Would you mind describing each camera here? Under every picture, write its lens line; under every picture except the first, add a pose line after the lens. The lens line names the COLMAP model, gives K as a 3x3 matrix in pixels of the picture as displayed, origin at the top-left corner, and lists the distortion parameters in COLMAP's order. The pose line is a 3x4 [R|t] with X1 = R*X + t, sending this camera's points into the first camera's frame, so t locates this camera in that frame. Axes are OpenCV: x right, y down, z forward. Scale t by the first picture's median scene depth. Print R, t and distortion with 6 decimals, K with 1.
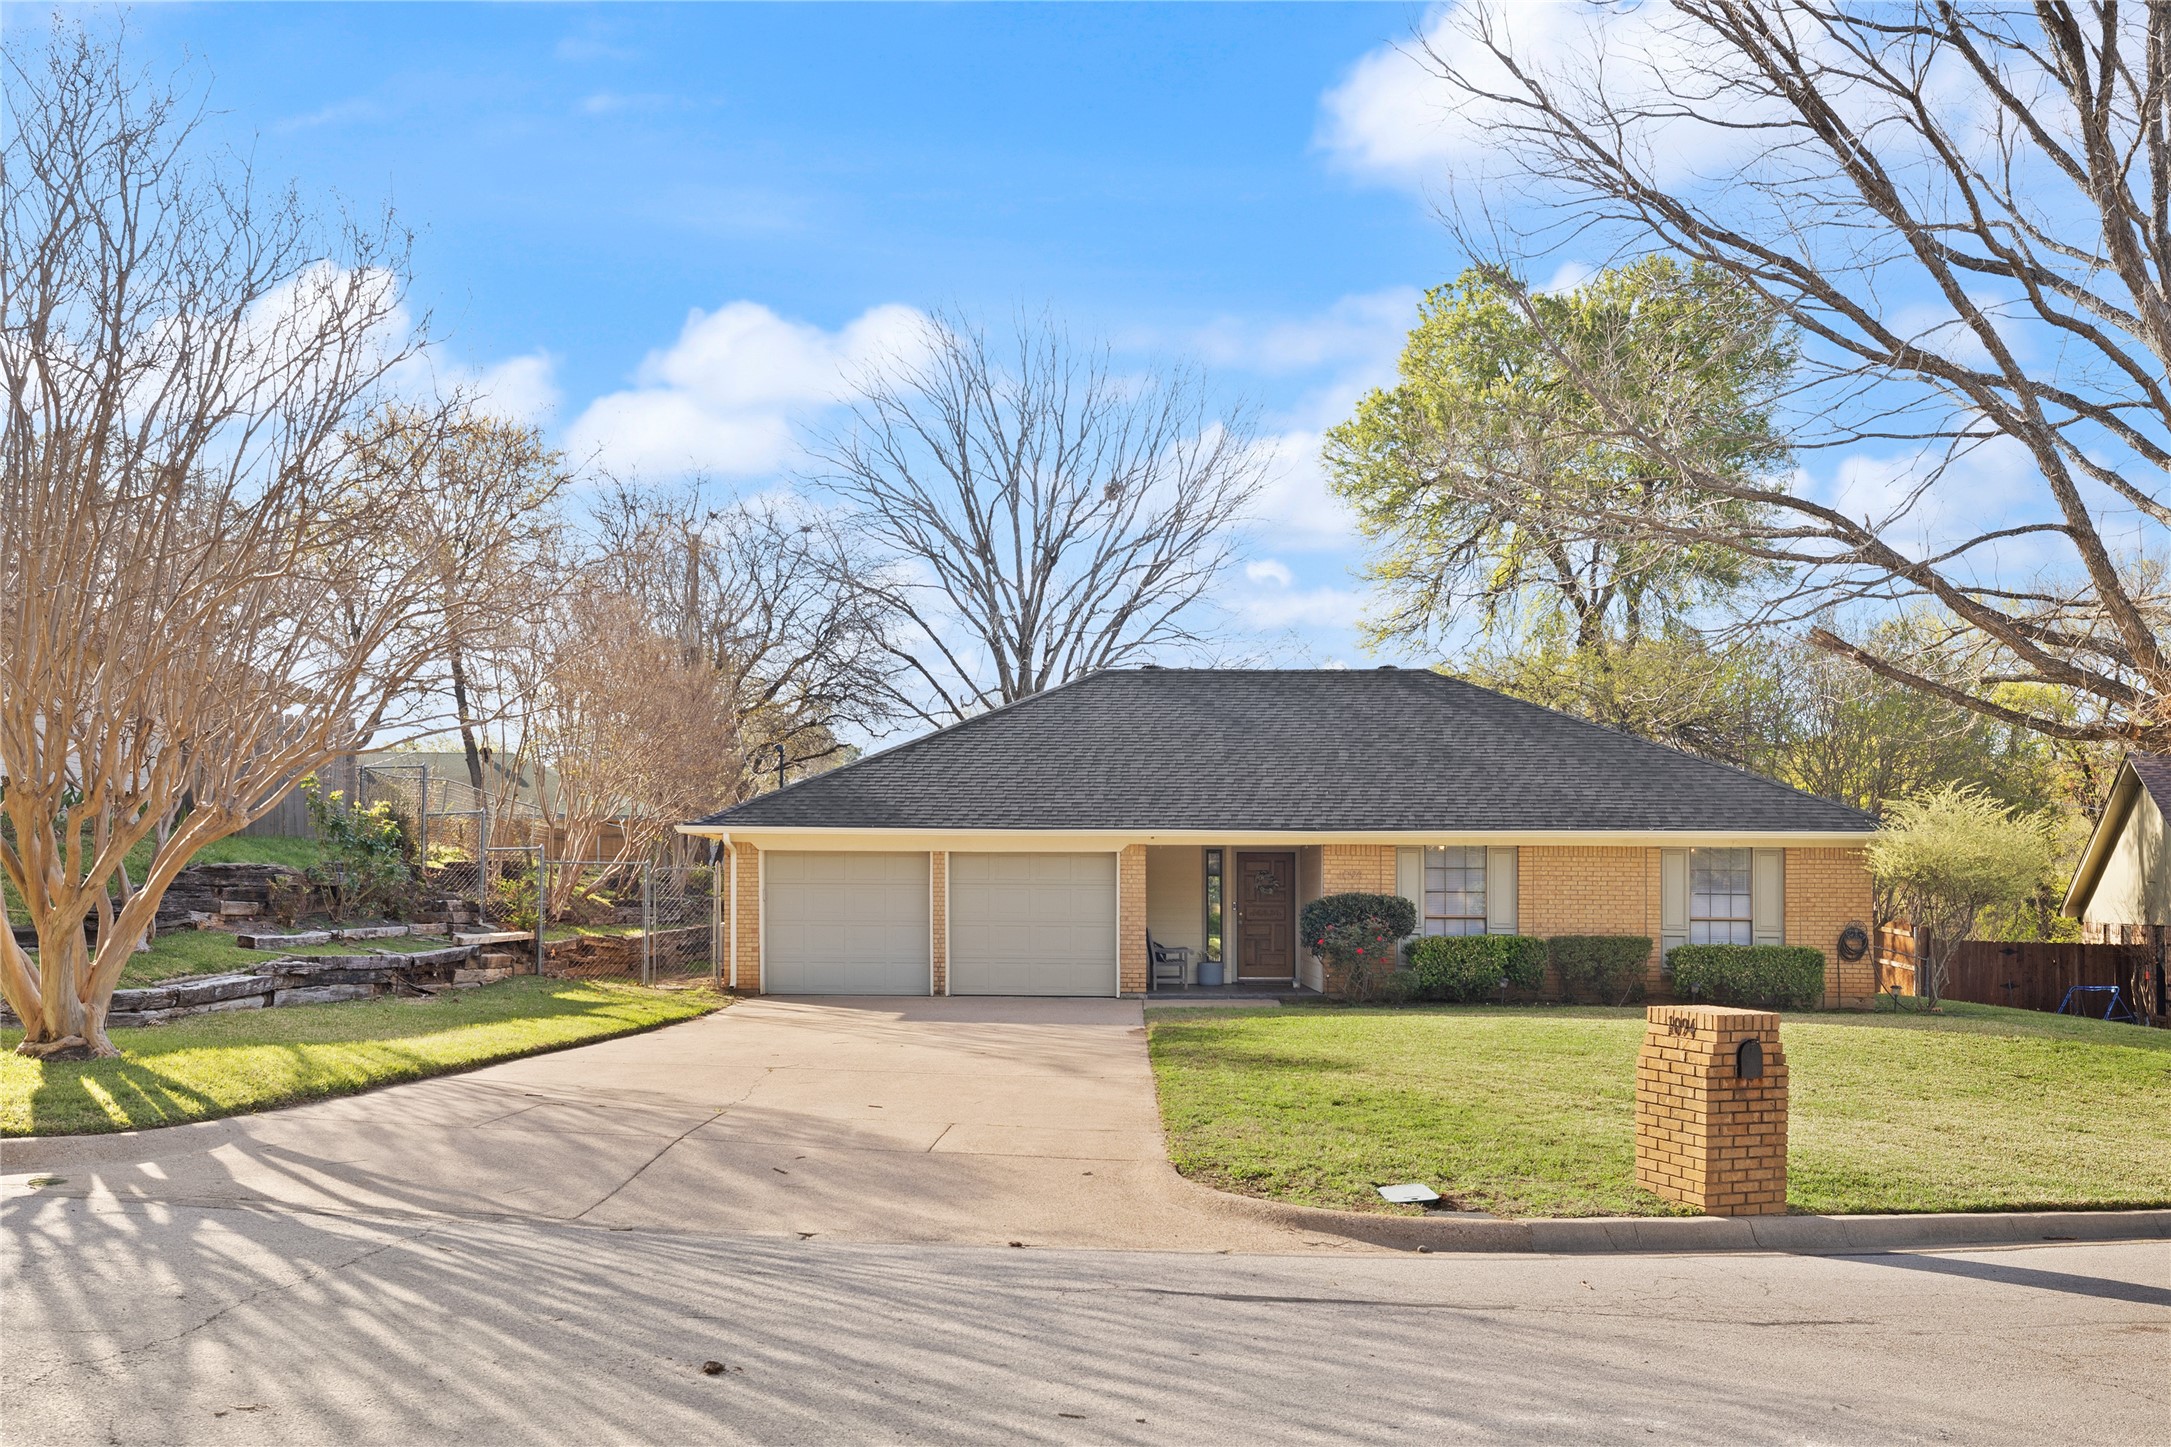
lens RADIAL K [[1633.9, 0, 1085.7], [0, 1633.9, 700.7], [0, 0, 1]] dist [0.000883, -0.001133]
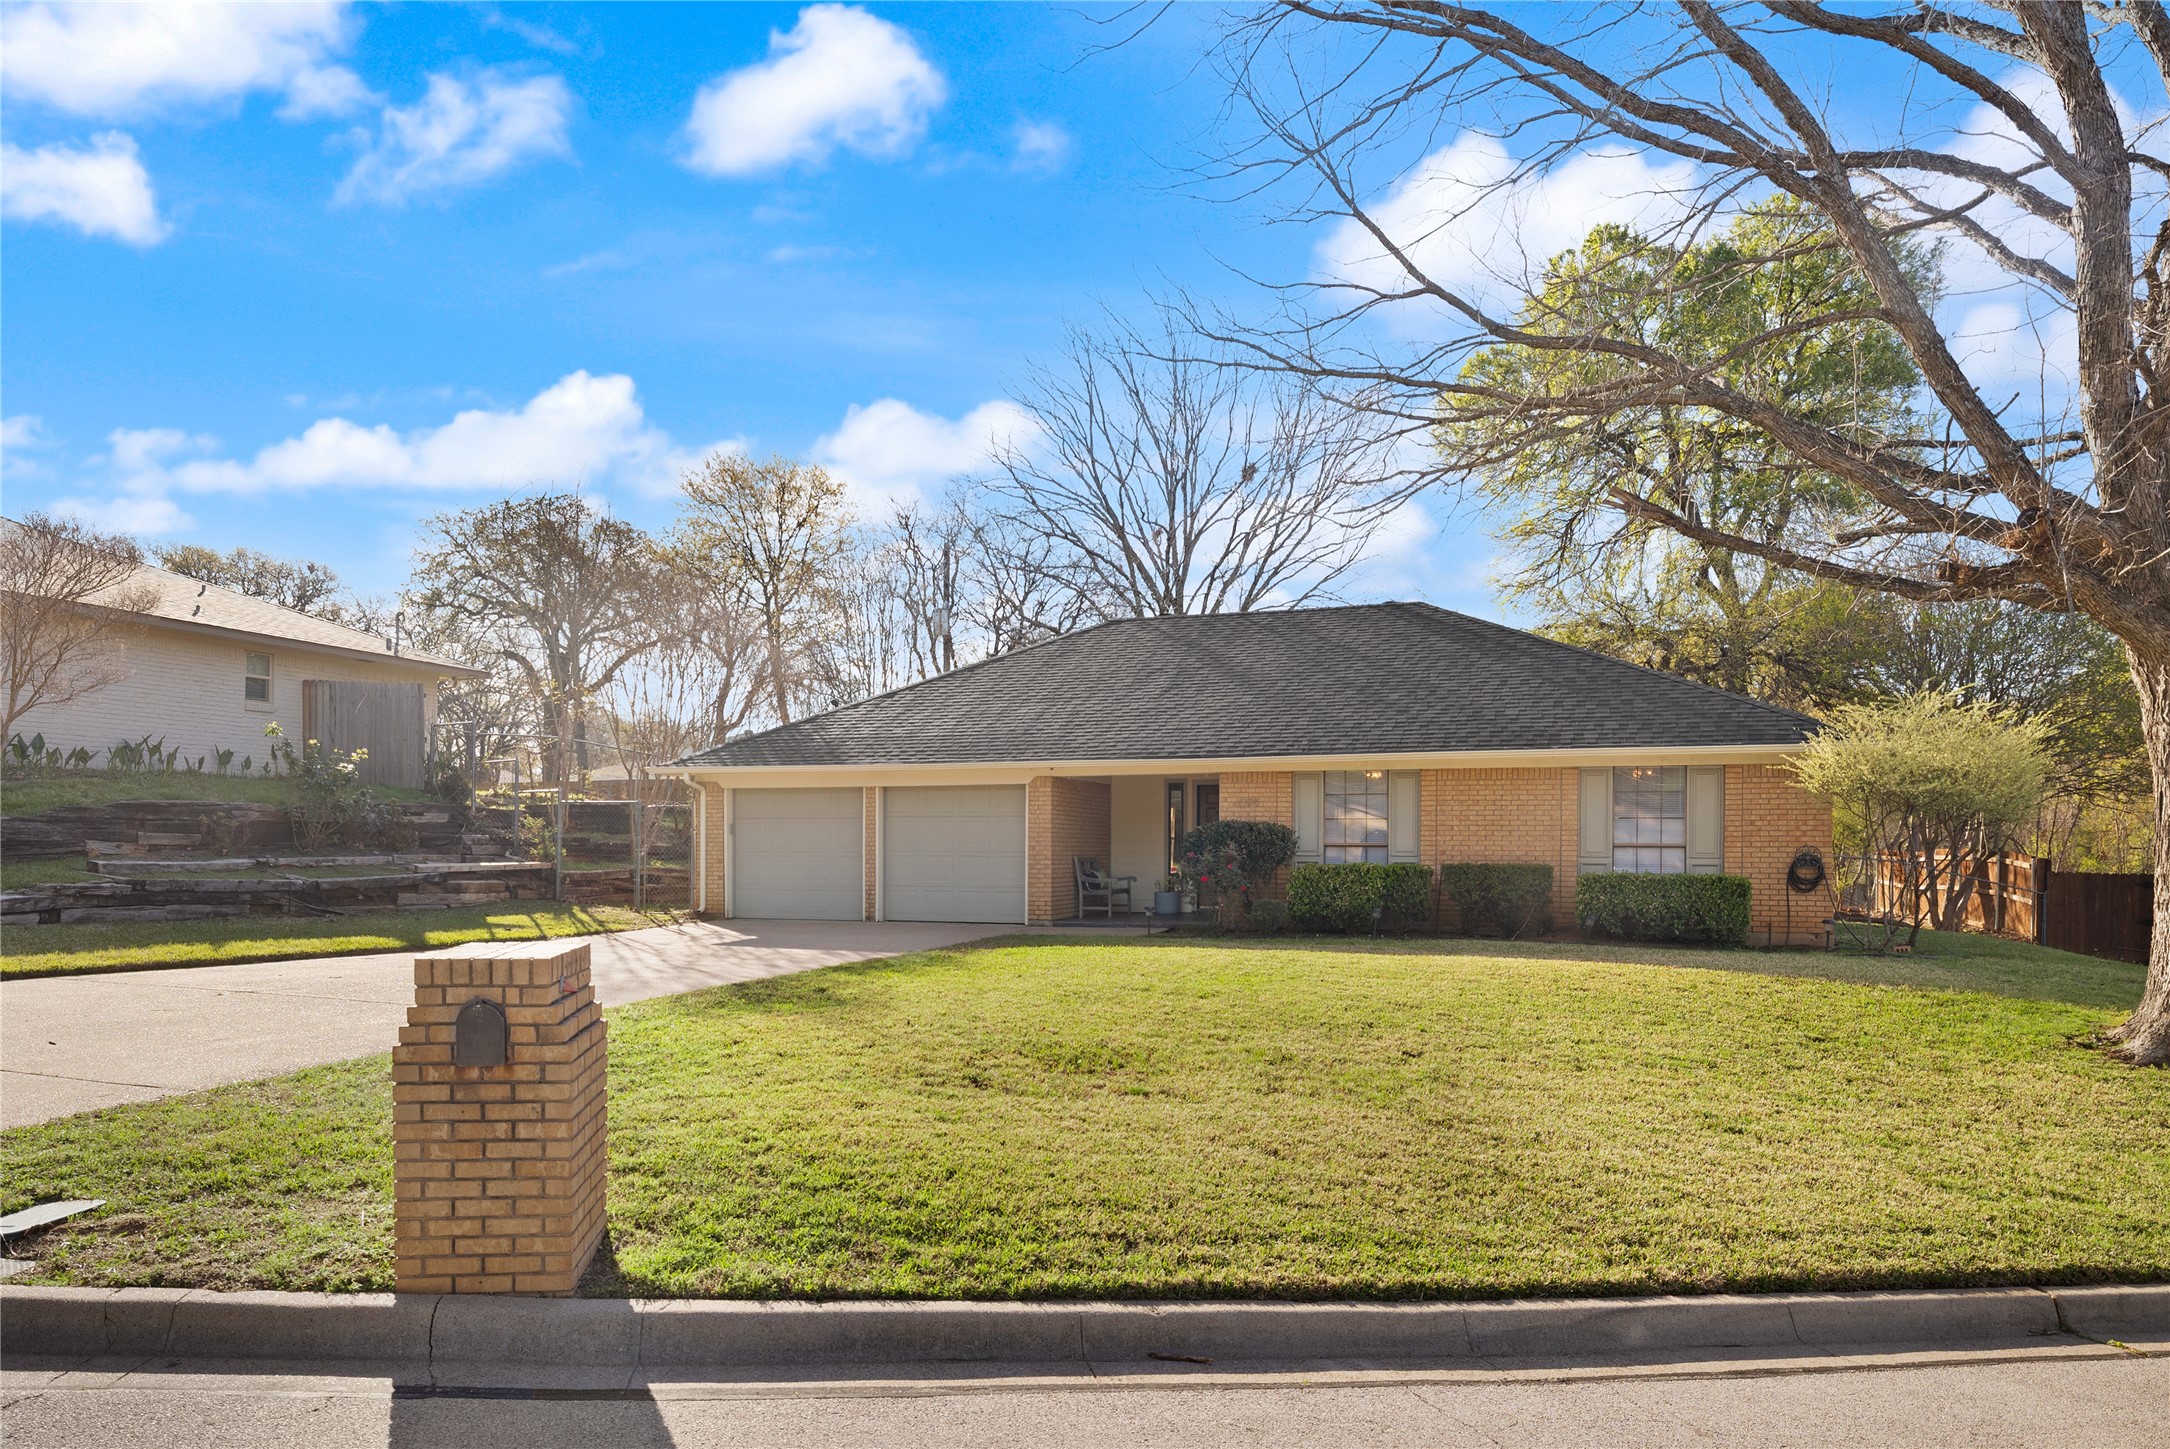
lens RADIAL K [[1296.6, 0, 1085.0], [0, 1296.6, 724.5], [0, 0, 1]] dist [-0.000139, 0.000714]
pose [[0.963732, -0.030128, -0.265166, 0.293442], [0.037309, 0.999060, 0.022085, 0.041205], [0.264252, -0.031177, 0.963950, 0.238494]]
